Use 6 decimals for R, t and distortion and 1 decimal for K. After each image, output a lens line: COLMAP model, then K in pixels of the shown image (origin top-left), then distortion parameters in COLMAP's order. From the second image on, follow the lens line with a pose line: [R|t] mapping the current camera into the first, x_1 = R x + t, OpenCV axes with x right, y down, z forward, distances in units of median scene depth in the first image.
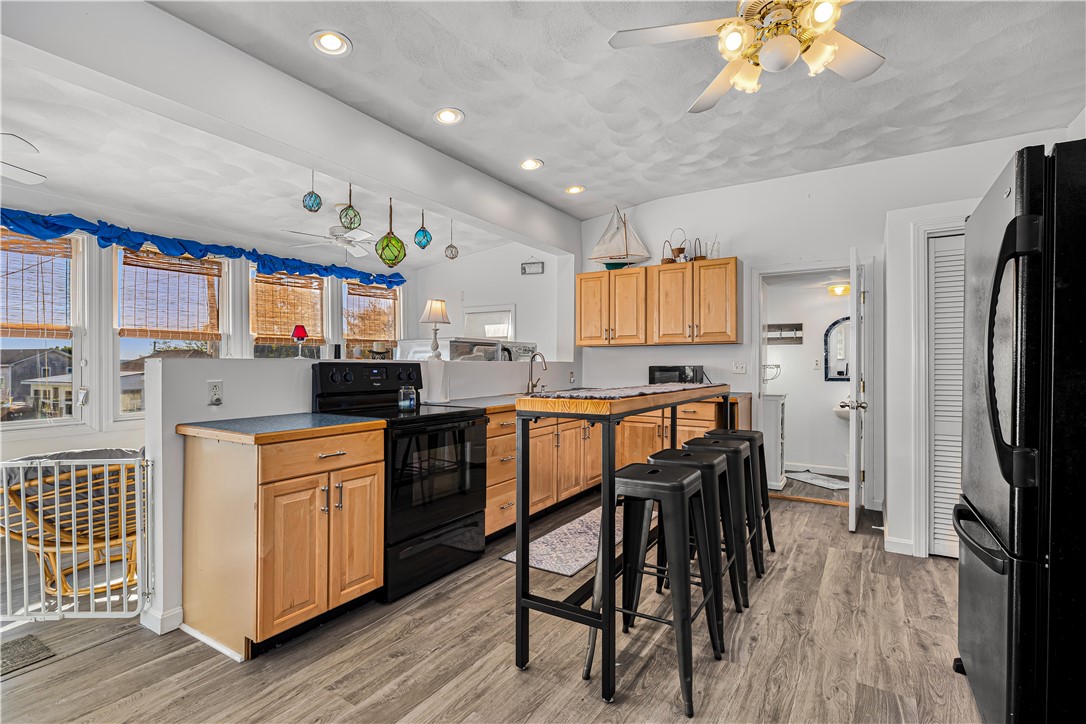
lens RADIAL K [[513.8, 0, 547.1], [0, 513.8, 356.8], [0, 0, 1]] dist [0.009116, -0.000537]
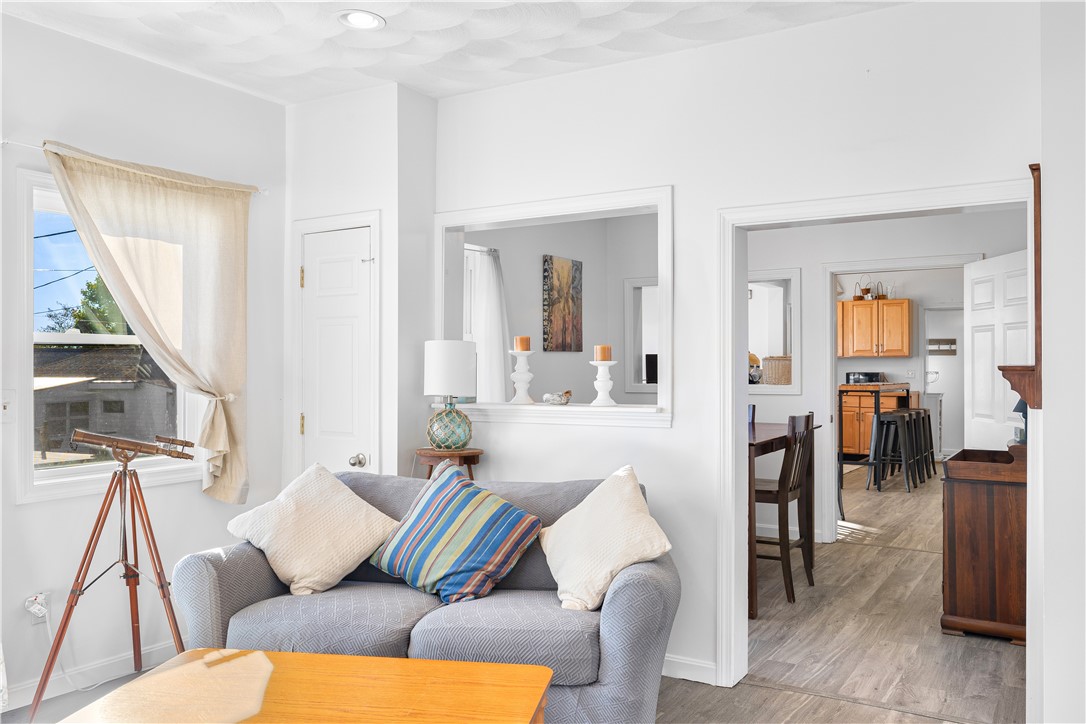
lens RADIAL K [[893.3, 0, 542.2], [0, 893.3, 363.7], [0, 0, 1]] dist [0.019470, 0.003026]
pose [[0.999946, -0.004916, 0.009173, -0.690224], [0.004860, 0.999970, 0.006098, -0.027378], [-0.009203, -0.006053, 0.999939, -1.523020]]
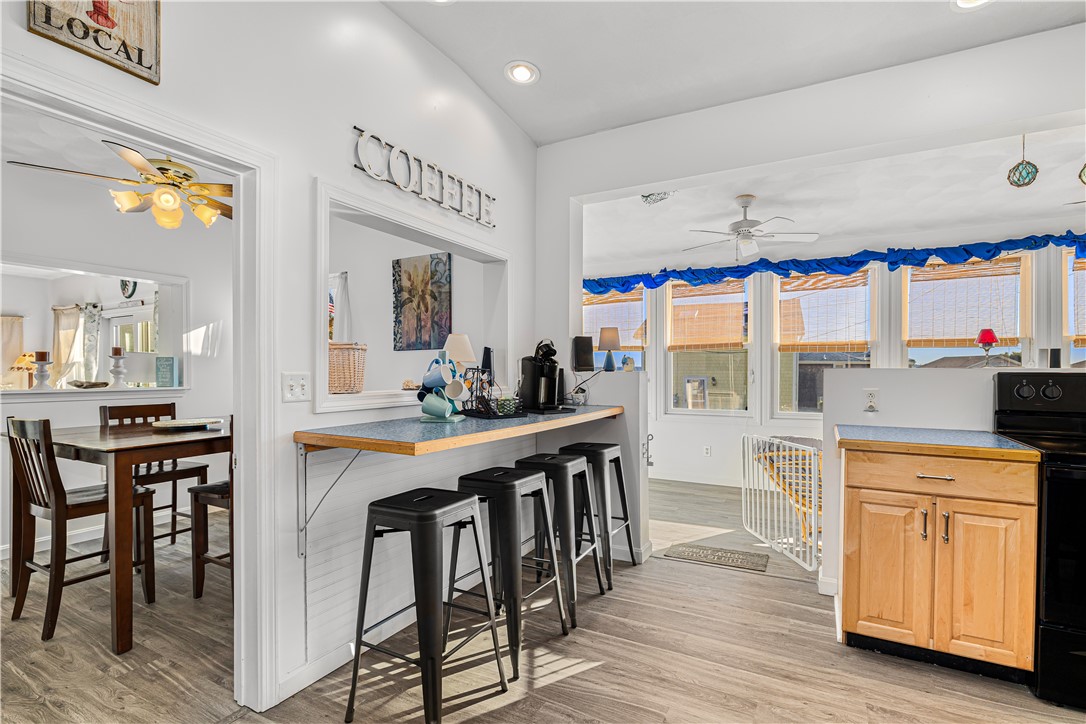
lens RADIAL K [[513.8, 0, 548.2], [0, 513.8, 362.0], [0, 0, 1]] dist [0.009116, -0.000537]
pose [[0.067828, -0.012911, -0.997613, 0.244036], [0.014232, 0.999827, -0.011972, -0.004604], [0.997596, -0.013386, 0.068000, 0.154149]]
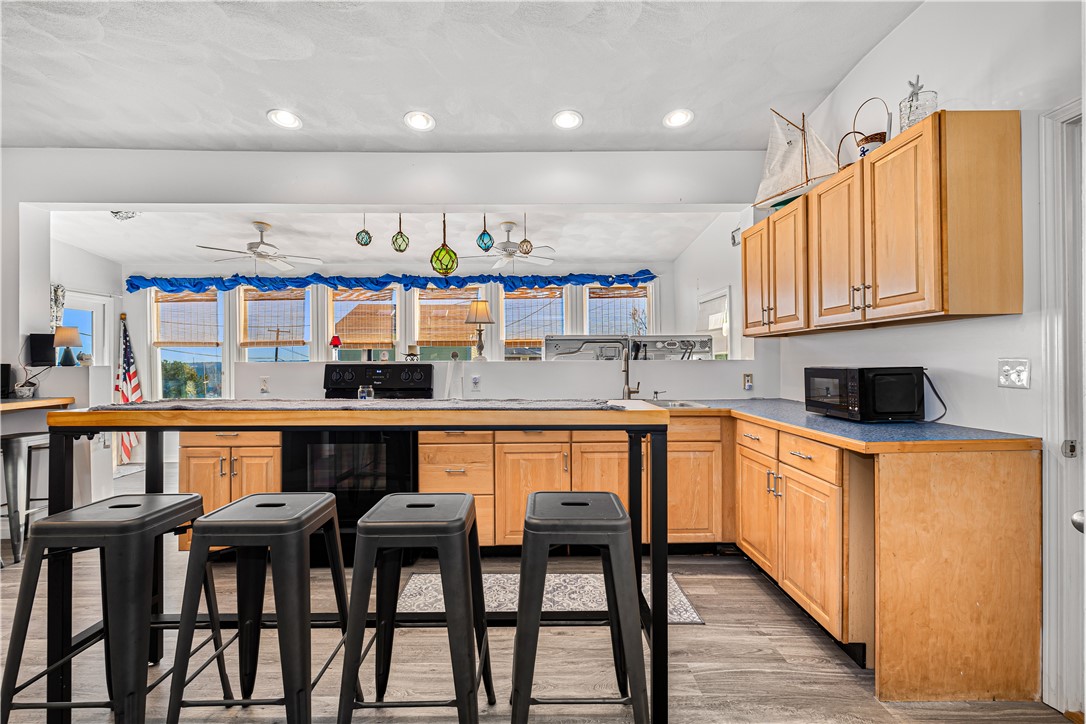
lens RADIAL K [[451.4, 0, 538.8], [0, 451.4, 362.0], [0, 0, 1]] dist [-0.000662, -0.000321]
pose [[0.536874, 0.003190, -0.843656, 0.567938], [0.016732, 0.999756, 0.014428, -0.001542], [0.843497, -0.021863, 0.536690, 0.598556]]
